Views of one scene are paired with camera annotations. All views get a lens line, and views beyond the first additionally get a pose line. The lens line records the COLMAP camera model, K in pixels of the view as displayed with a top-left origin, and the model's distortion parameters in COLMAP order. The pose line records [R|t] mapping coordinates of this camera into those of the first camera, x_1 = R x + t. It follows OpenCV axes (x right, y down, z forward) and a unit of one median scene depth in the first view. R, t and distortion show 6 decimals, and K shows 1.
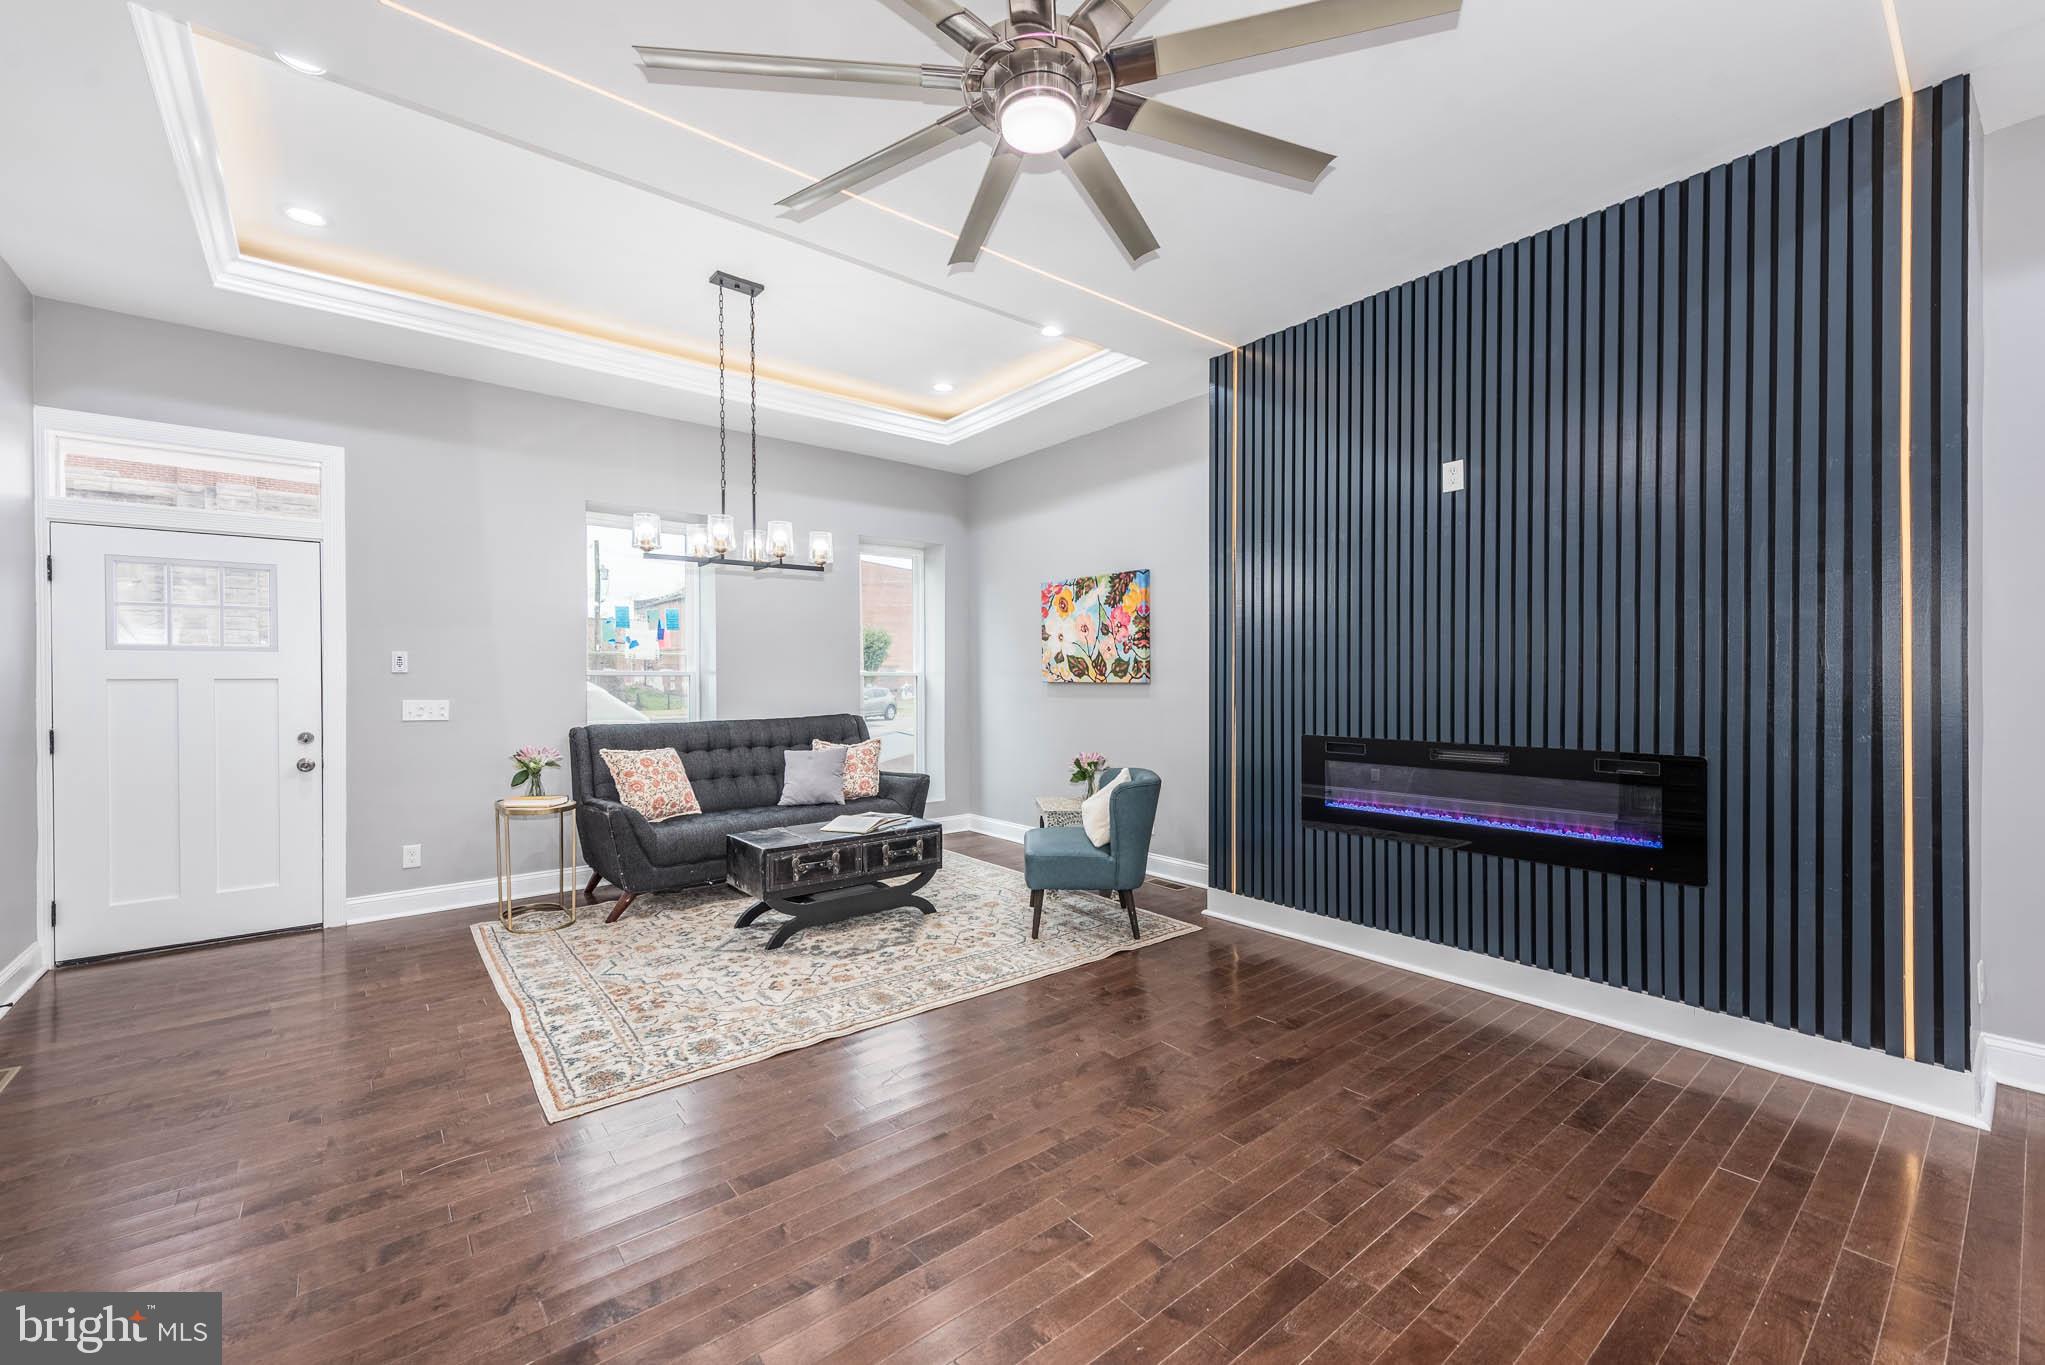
lens RADIAL K [[859.2, 0, 969.0], [0, 859.2, 684.0], [0, 0, 1]] dist [-0.000469, -0.000301]
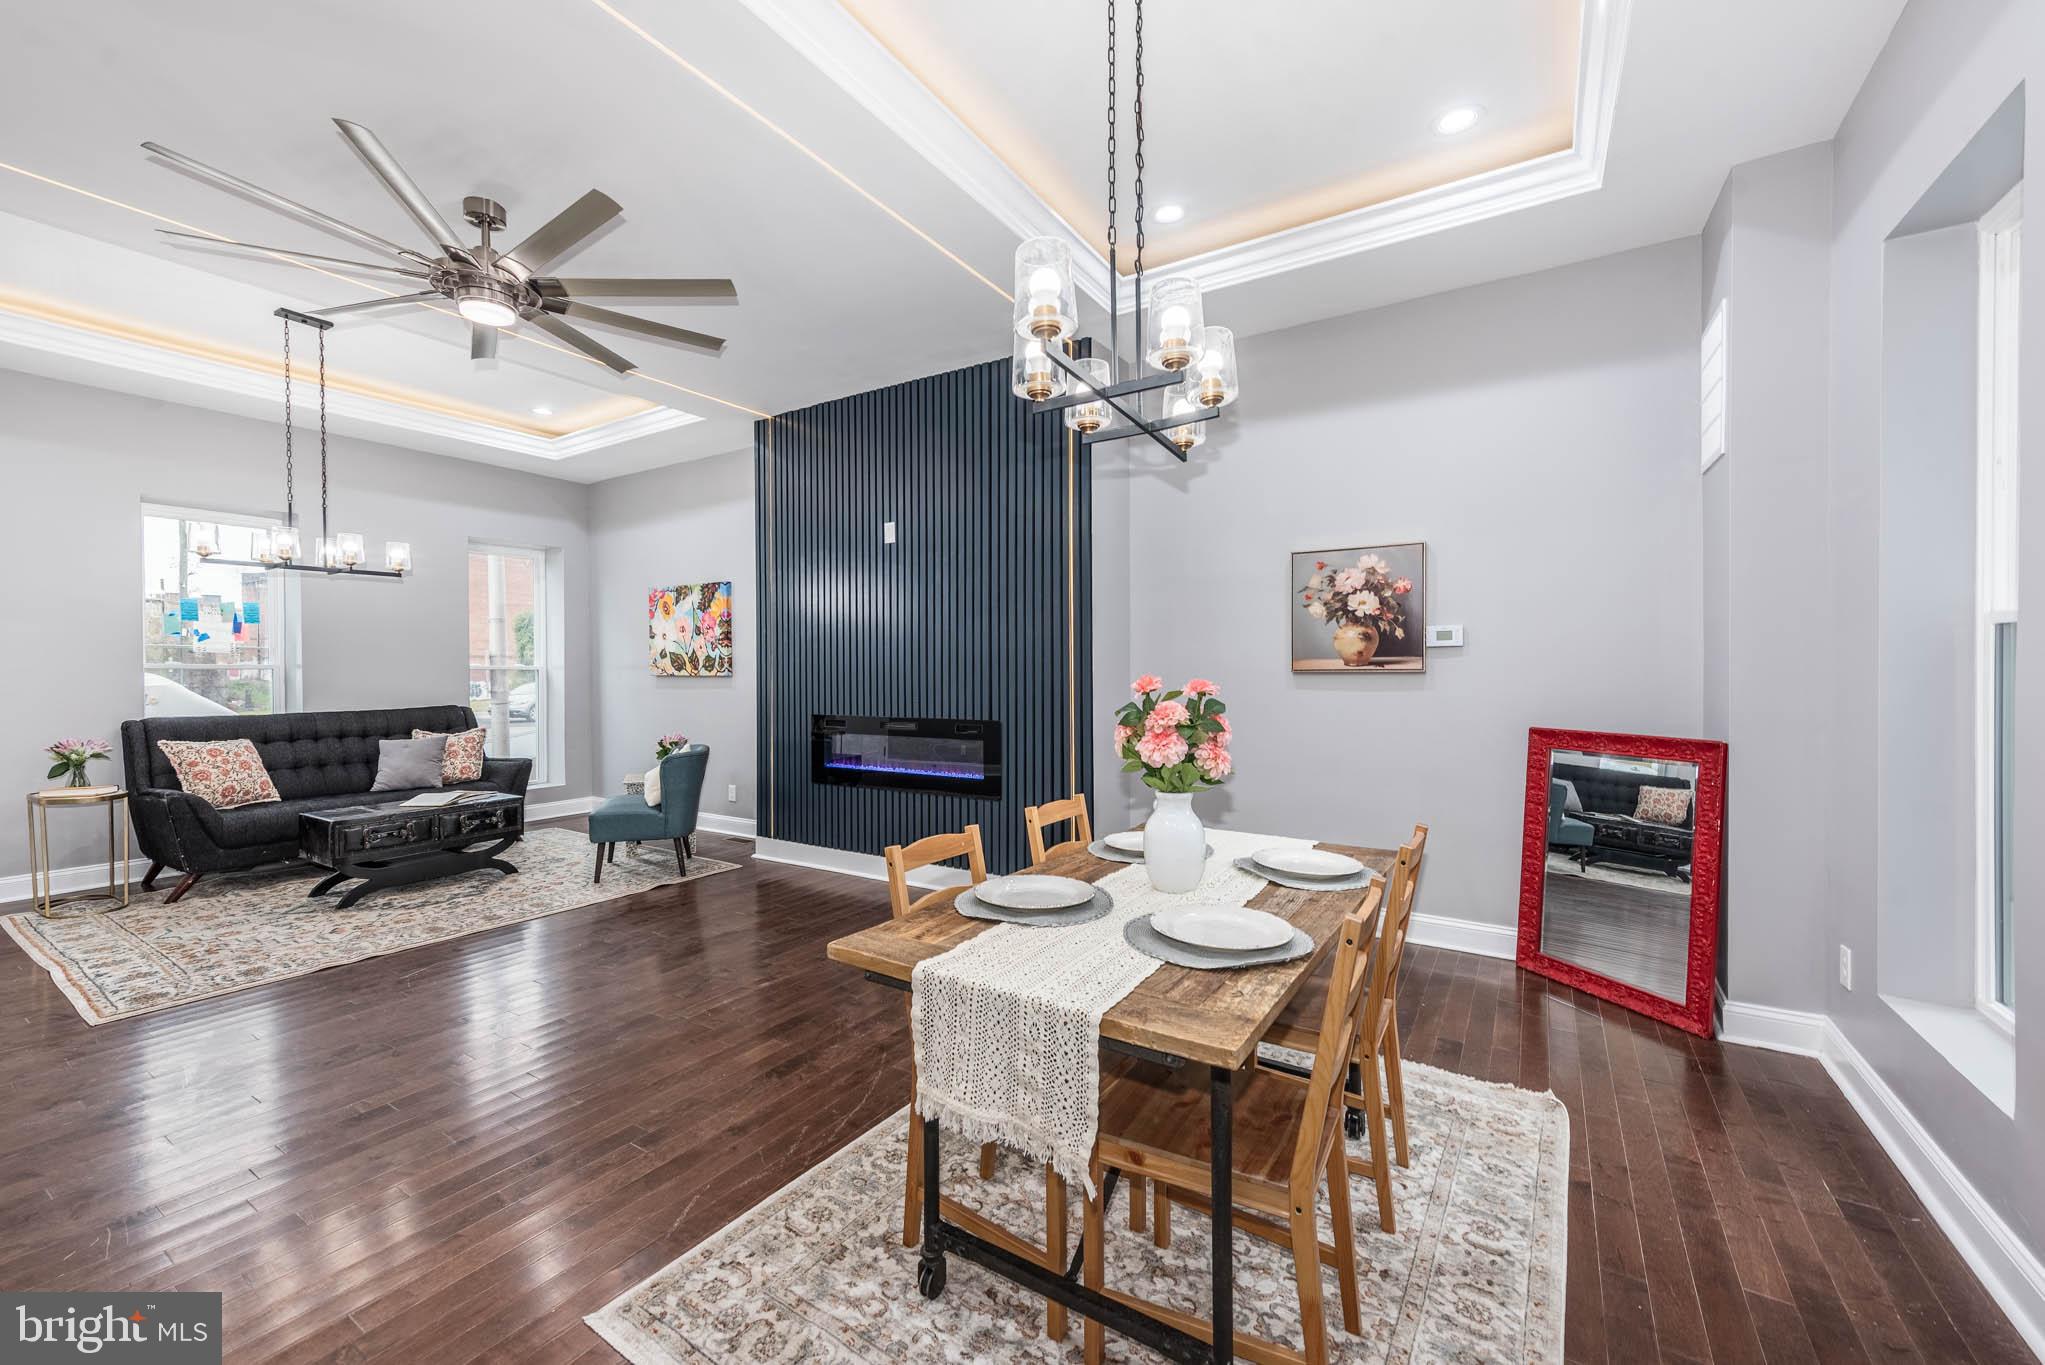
lens RADIAL K [[901.2, 0, 1001.8], [0, 901.2, 684.5], [0, 0, 1]] dist [0.011706, -0.006489]
pose [[0.947938, -0.003656, 0.318433, 0.187491], [0.001344, 0.999971, 0.007479, 0.001863], [-0.318451, -0.006662, 0.947916, -0.358103]]
